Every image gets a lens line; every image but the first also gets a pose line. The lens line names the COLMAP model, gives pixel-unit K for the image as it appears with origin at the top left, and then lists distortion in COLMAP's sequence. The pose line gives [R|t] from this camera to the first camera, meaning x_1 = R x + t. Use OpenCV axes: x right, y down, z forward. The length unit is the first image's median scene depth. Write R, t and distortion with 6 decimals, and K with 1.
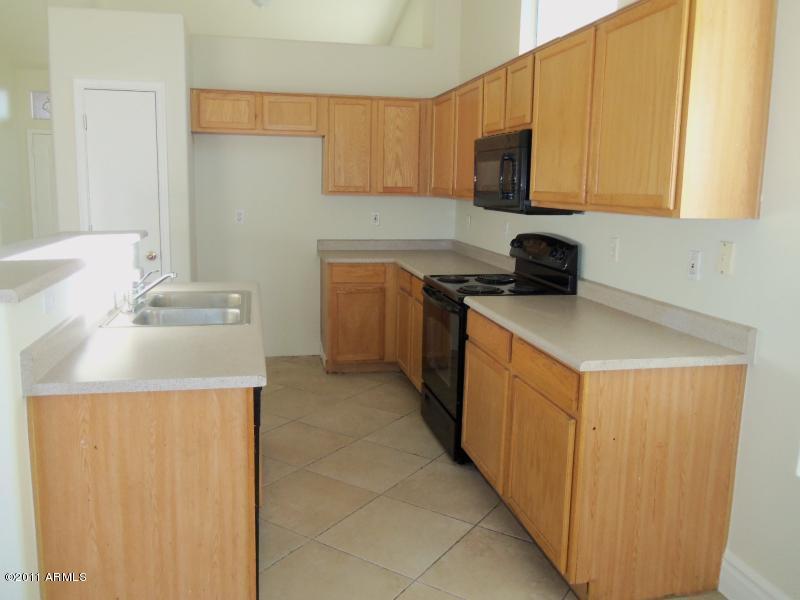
lens RADIAL K [[675.2, 0, 399.1], [0, 675.2, 273.8], [0, 0, 1]] dist [0.000902, 0.006471]
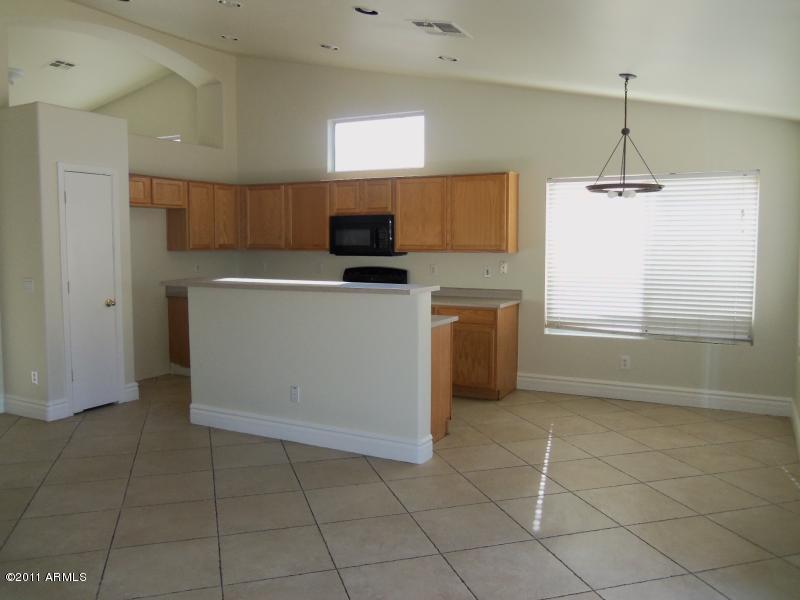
lens RADIAL K [[680.7, 0, 399.4], [0, 680.7, 286.0], [0, 0, 1]] dist [-0.008935, 0.017187]
pose [[0.641394, -0.069459, 0.764061, -0.985876], [0.112484, 0.993645, -0.004095, 0.008201], [-0.758921, 0.088572, 0.645131, -0.233279]]
